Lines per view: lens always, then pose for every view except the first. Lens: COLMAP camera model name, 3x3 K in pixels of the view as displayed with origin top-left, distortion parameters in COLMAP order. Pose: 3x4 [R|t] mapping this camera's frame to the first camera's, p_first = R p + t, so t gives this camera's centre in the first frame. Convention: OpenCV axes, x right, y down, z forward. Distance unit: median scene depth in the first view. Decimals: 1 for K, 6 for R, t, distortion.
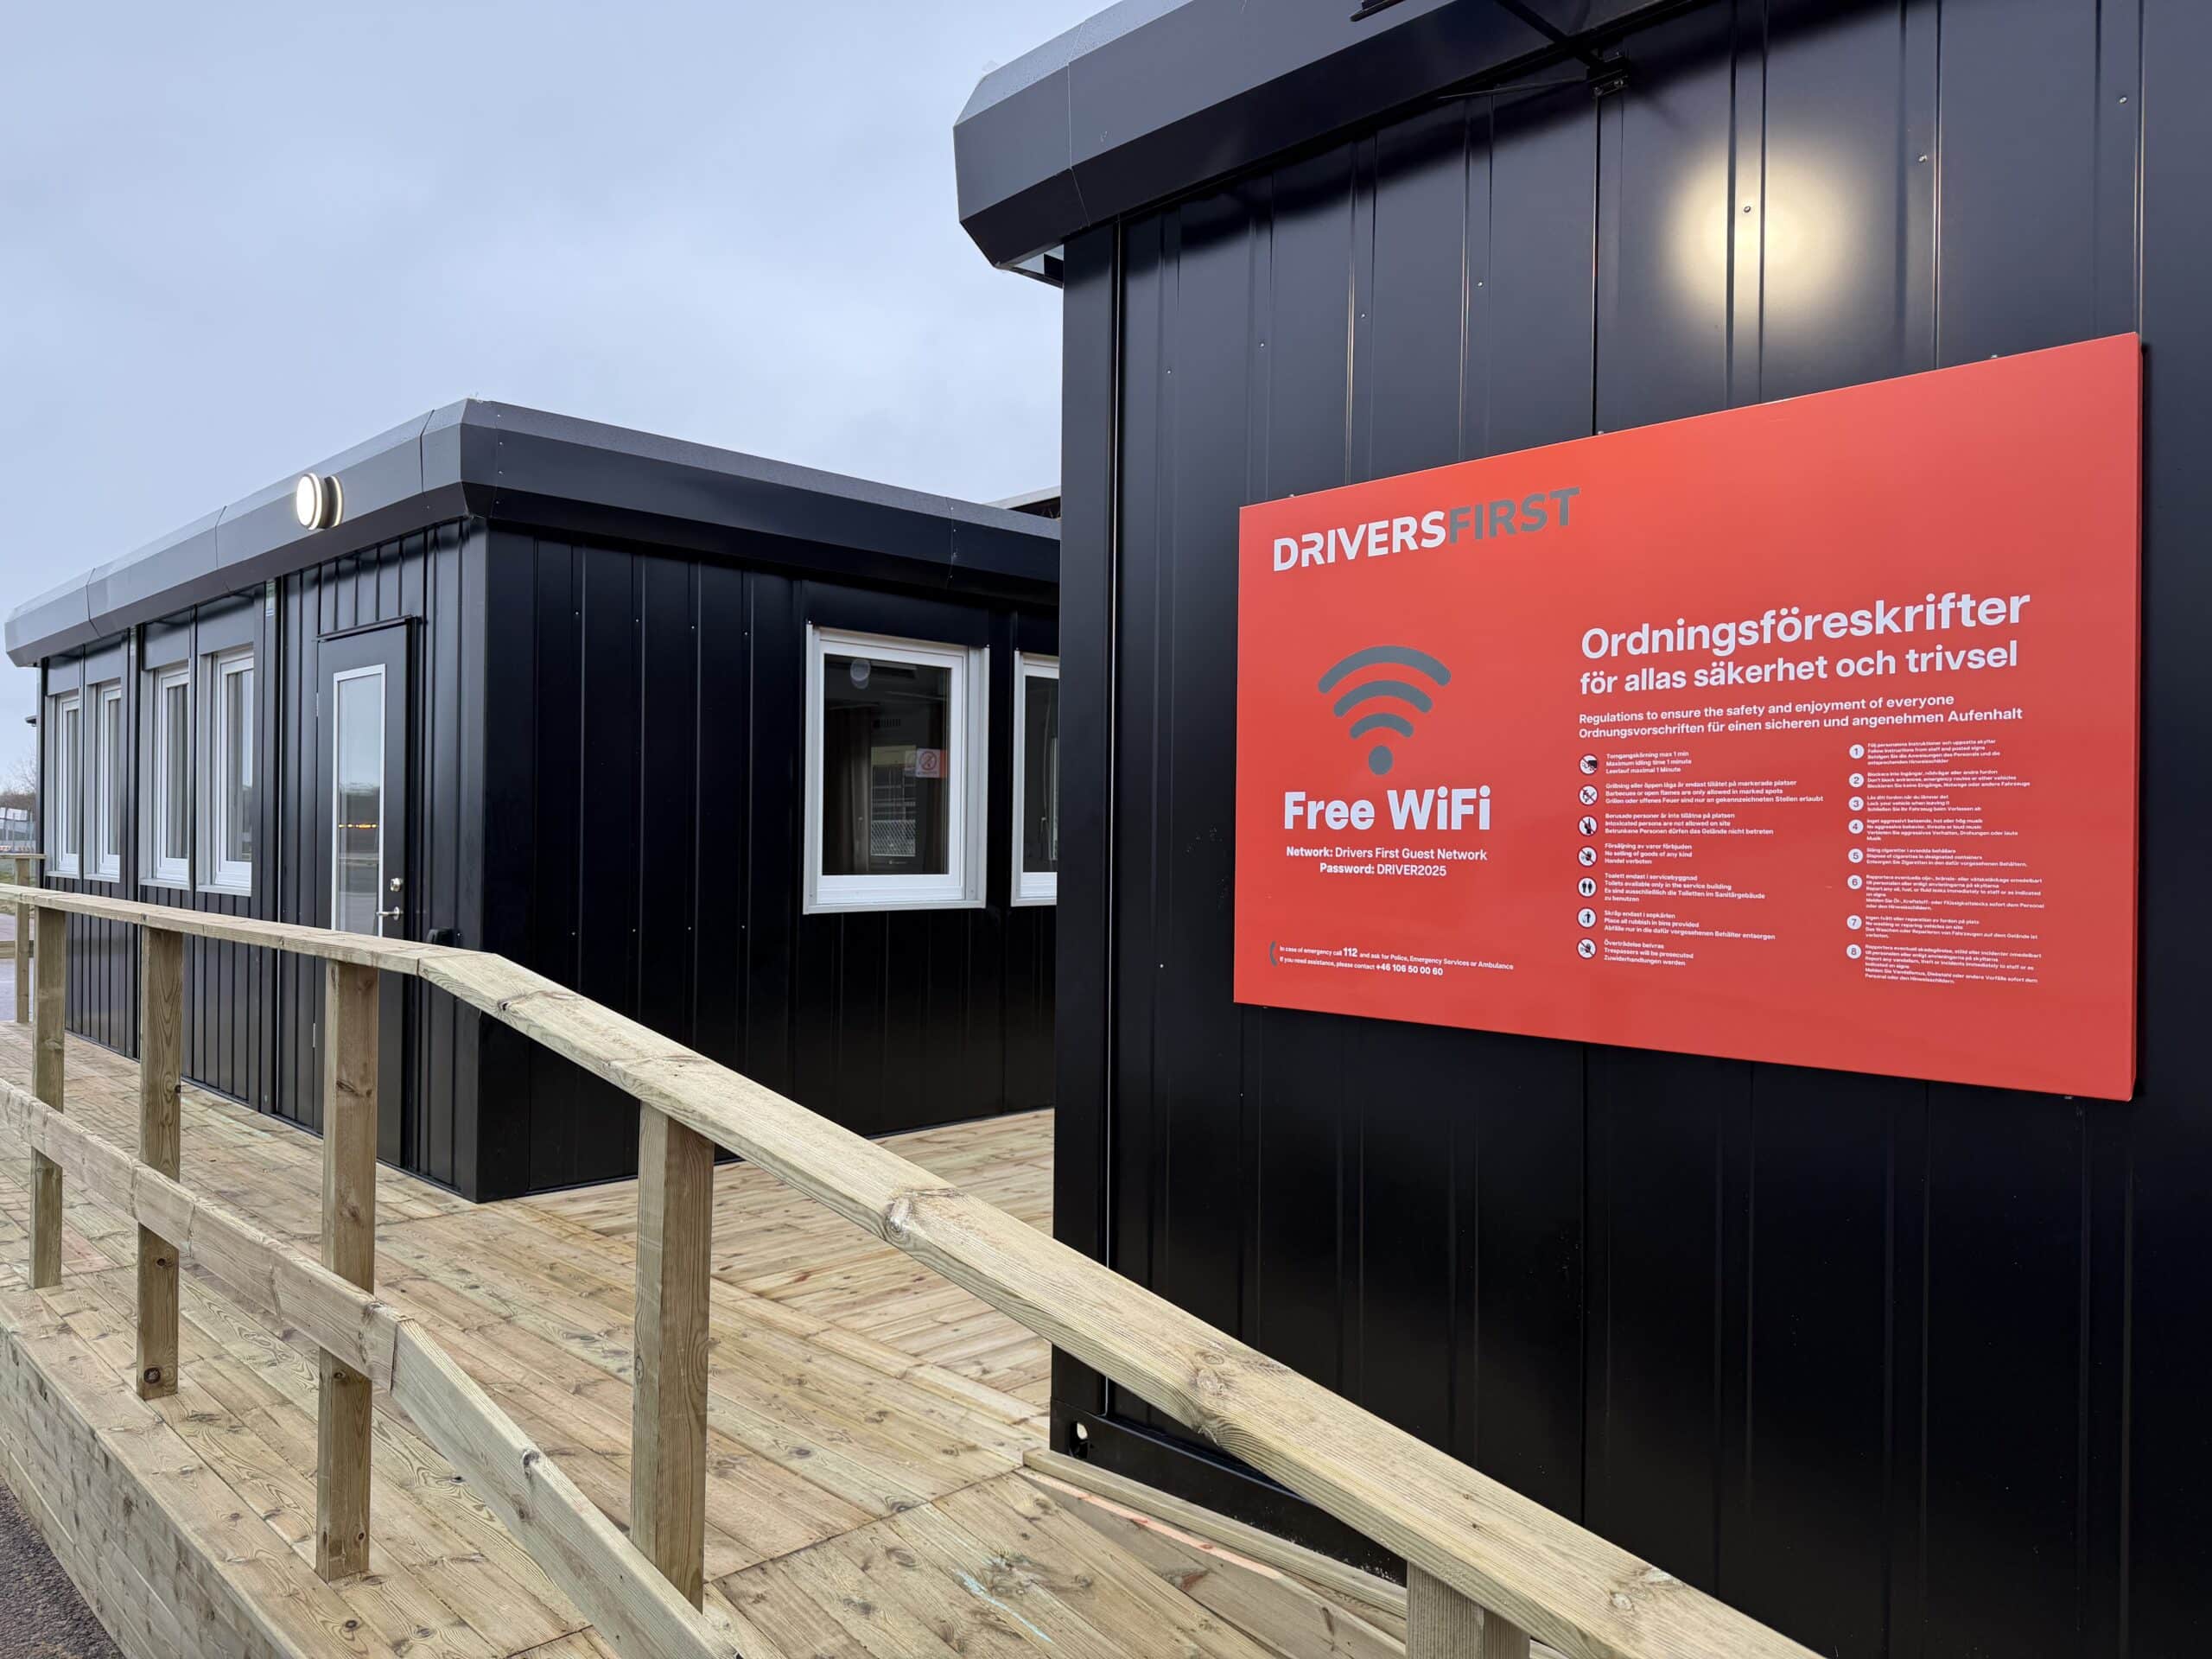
lens RADIAL K [[1528.3, 0, 1149.7], [0, 1528.3, 826.4], [0, 0, 1]] dist [0.003766, 0.002613]
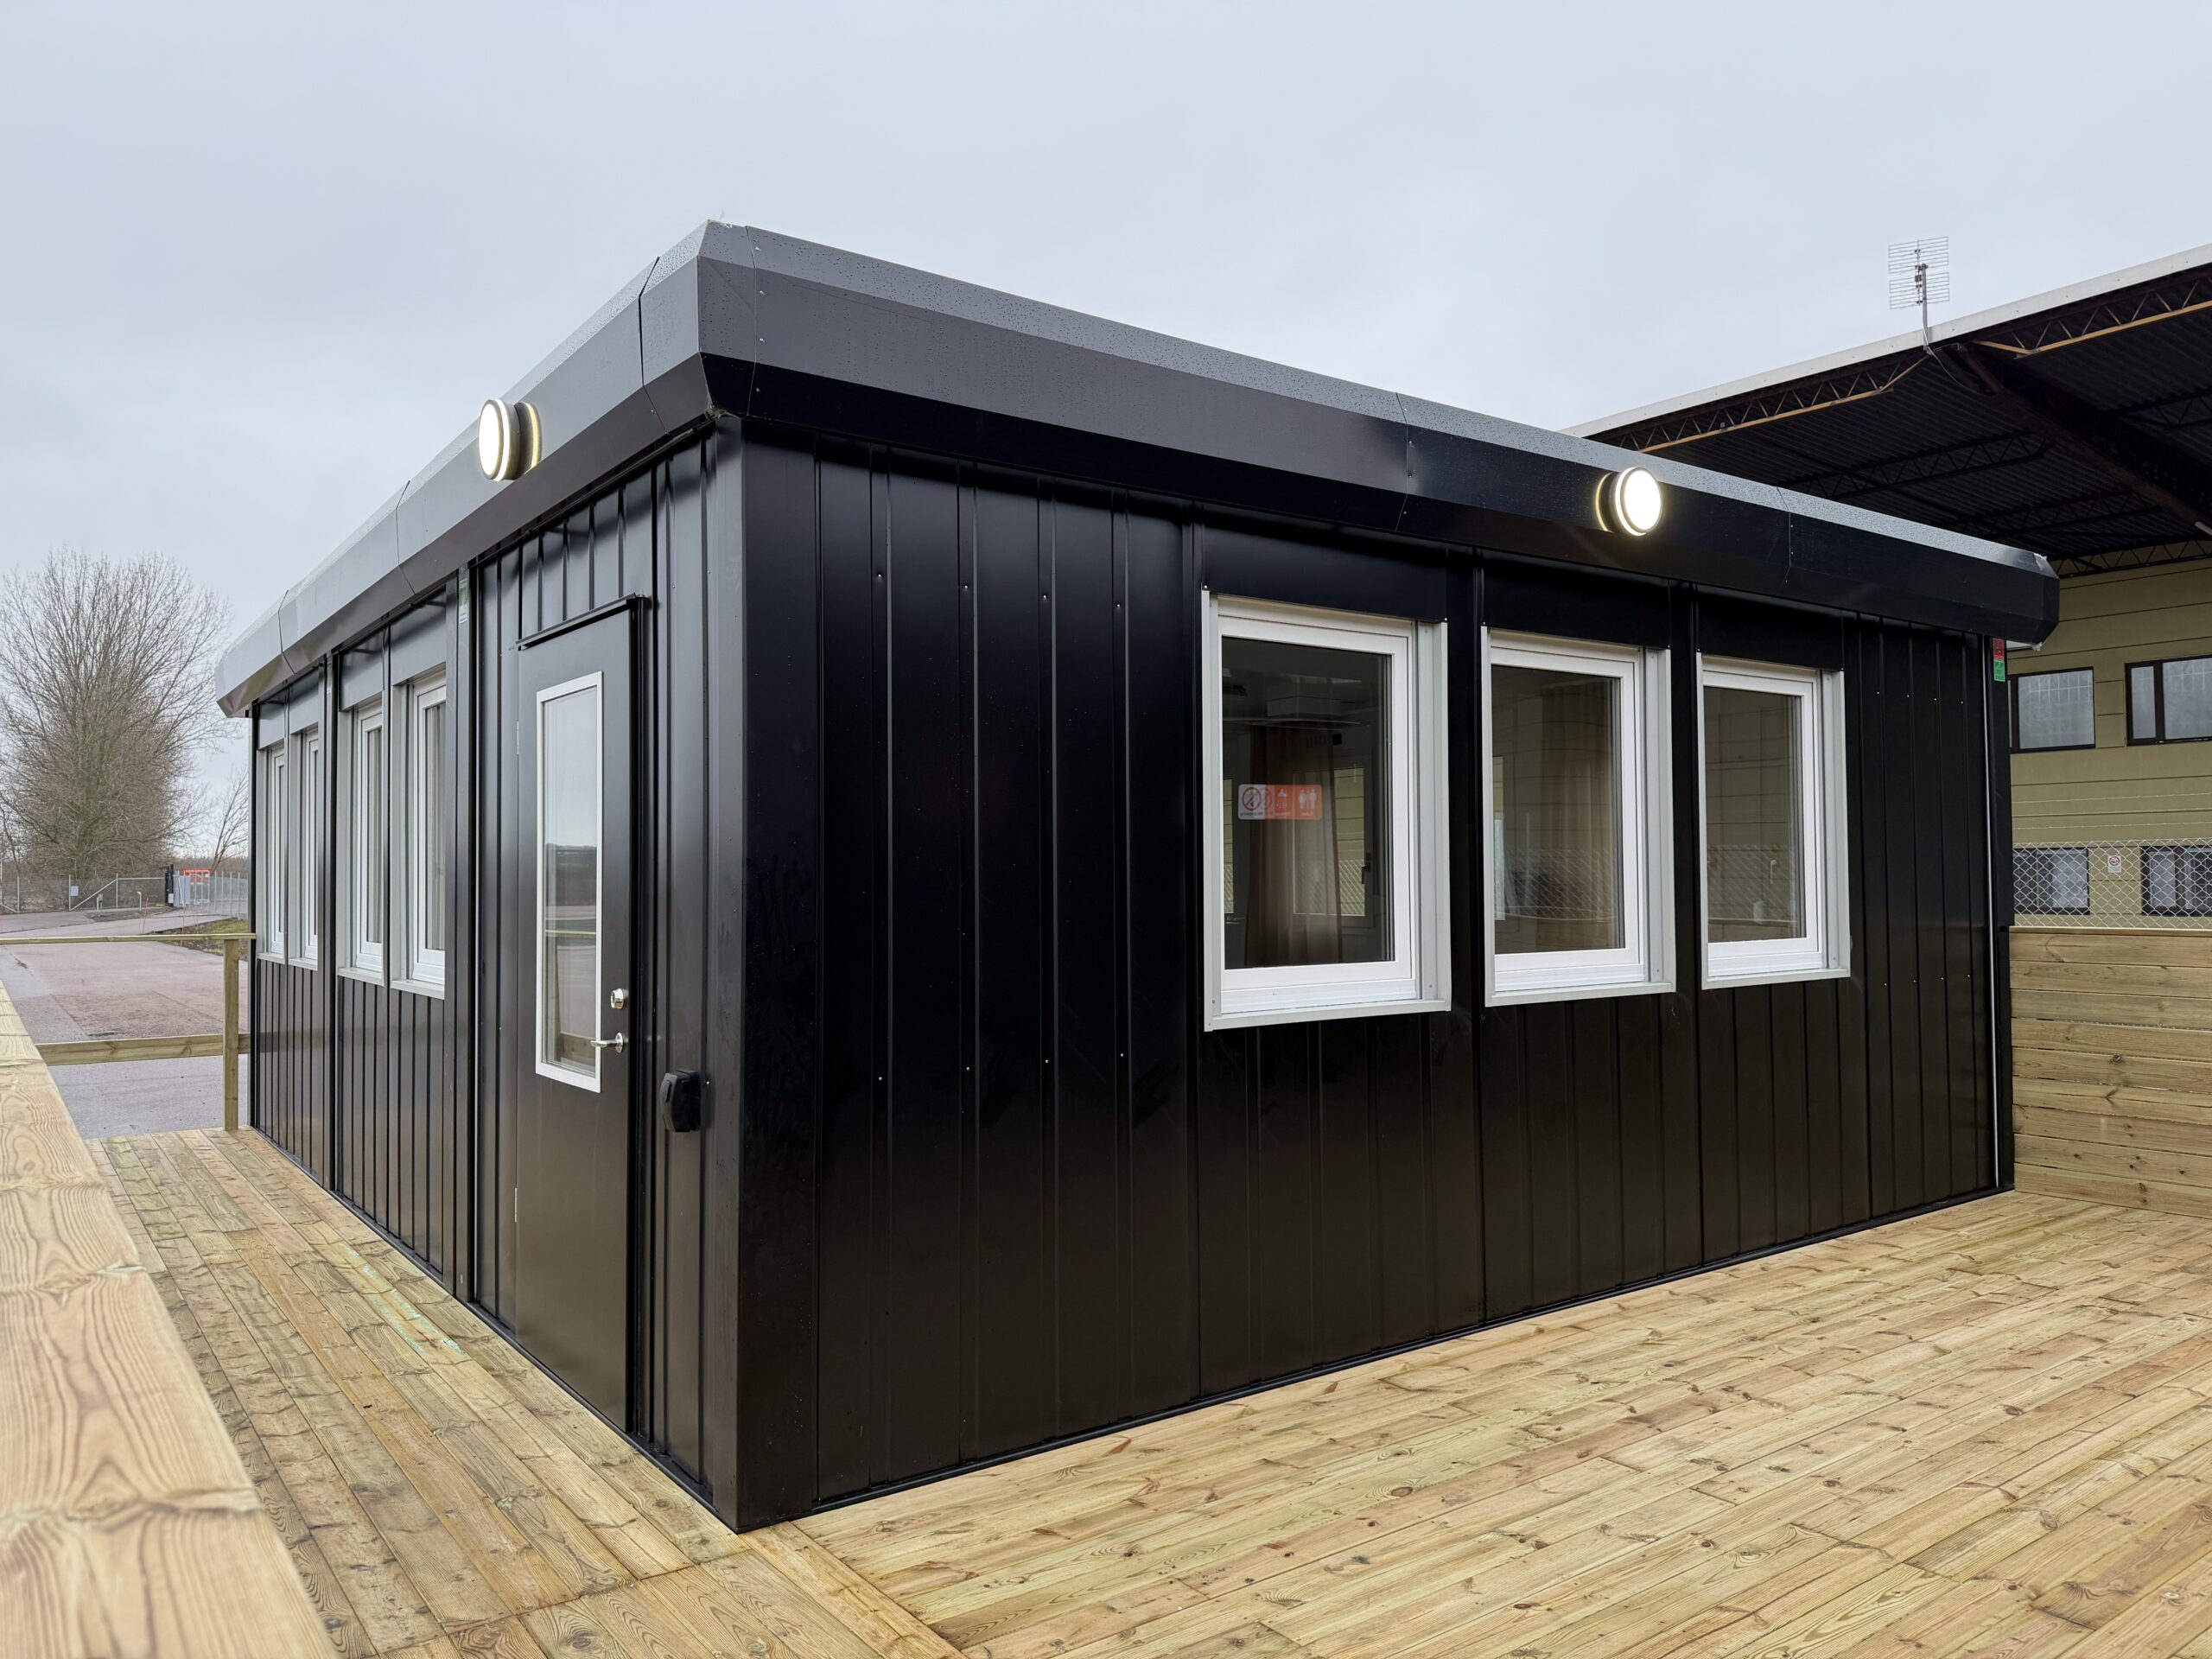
lens RADIAL K [[1537.7, 0, 1106.0], [0, 1537.7, 829.5], [0, 0, 1]] dist [0.060335, 0.000507]
pose [[0.984373, -0.023923, -0.174463, -0.147574], [0.019705, 0.999471, -0.025869, -0.012241], [0.174990, 0.022027, 0.984324, 0.333581]]
